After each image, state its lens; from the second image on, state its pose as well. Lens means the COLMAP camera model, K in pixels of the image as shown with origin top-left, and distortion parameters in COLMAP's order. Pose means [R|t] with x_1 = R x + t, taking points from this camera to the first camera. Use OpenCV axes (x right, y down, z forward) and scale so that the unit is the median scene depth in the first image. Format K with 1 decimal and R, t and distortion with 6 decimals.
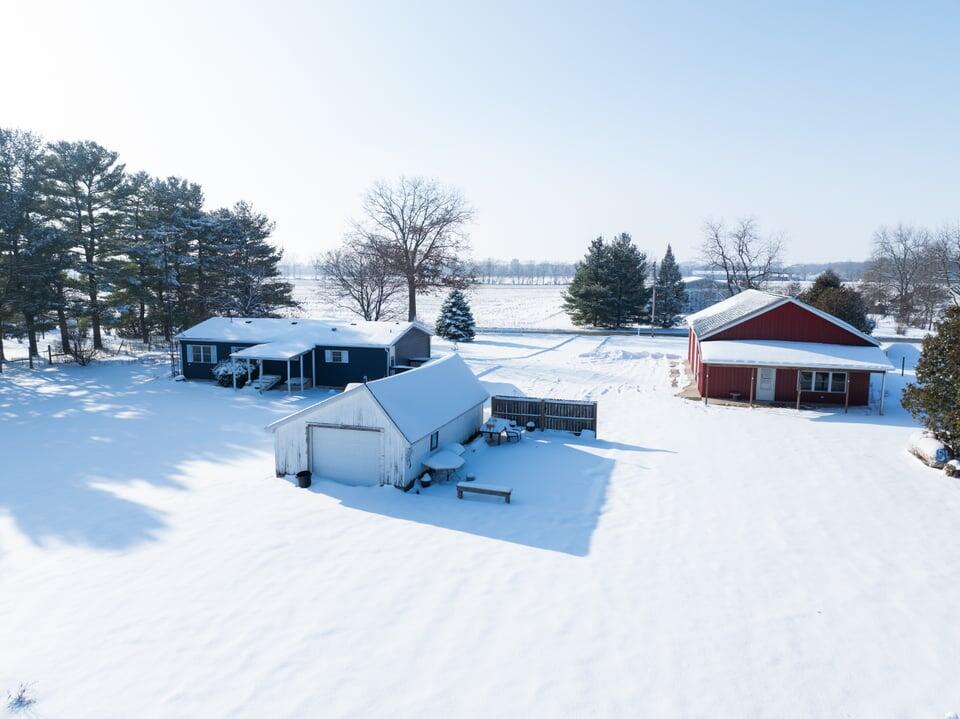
lens RADIAL K [[664.0, 0, 482.3], [0, 664.0, 360.1], [0, 0, 1]] dist [-0.021882, -0.014621]
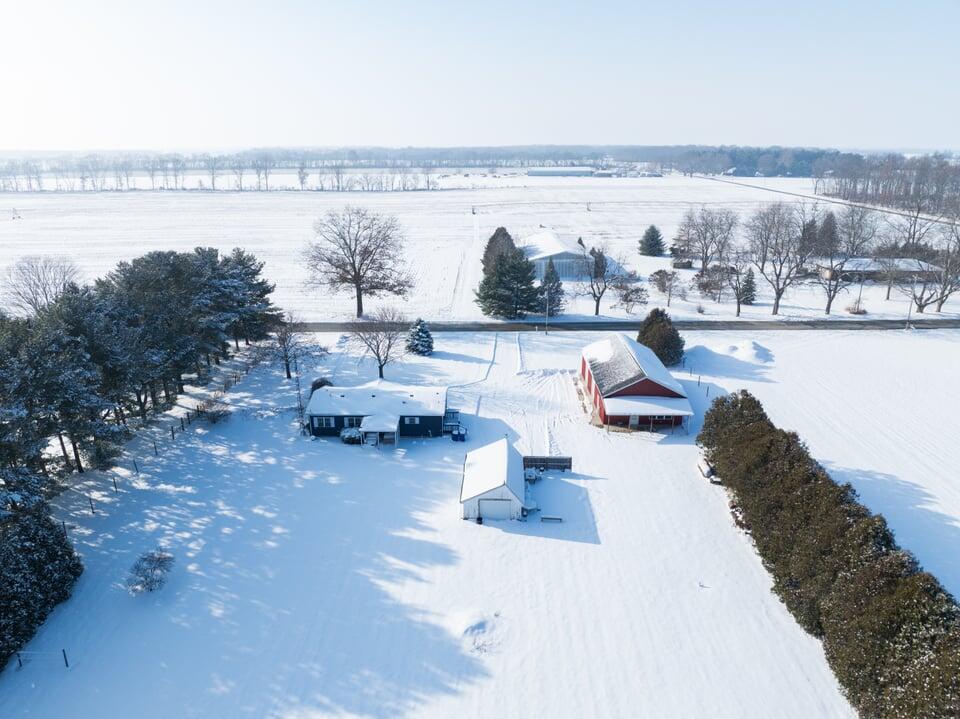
lens RADIAL K [[664.0, 0, 475.3], [0, 664.0, 362.8], [0, 0, 1]] dist [-0.021882, -0.014621]
pose [[0.970789, -0.079954, 0.226221, -0.448201], [0.037061, 0.981498, 0.187854, -0.489331], [-0.237055, -0.173983, 0.955790, -0.720086]]
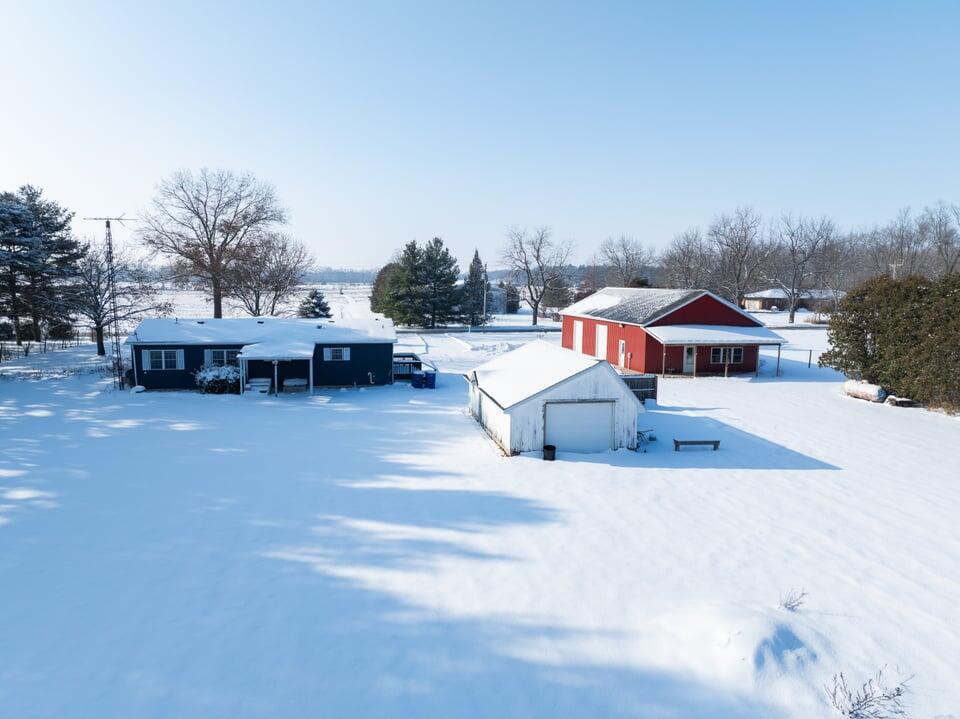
lens RADIAL K [[664.0, 0, 473.1], [0, 664.0, 357.1], [0, 0, 1]] dist [-0.021882, -0.014621]
pose [[0.895421, -0.046823, 0.442751, -0.472989], [0.053052, 0.998590, -0.001687, 0.010995], [-0.442048, 0.025000, 0.896643, 0.047292]]
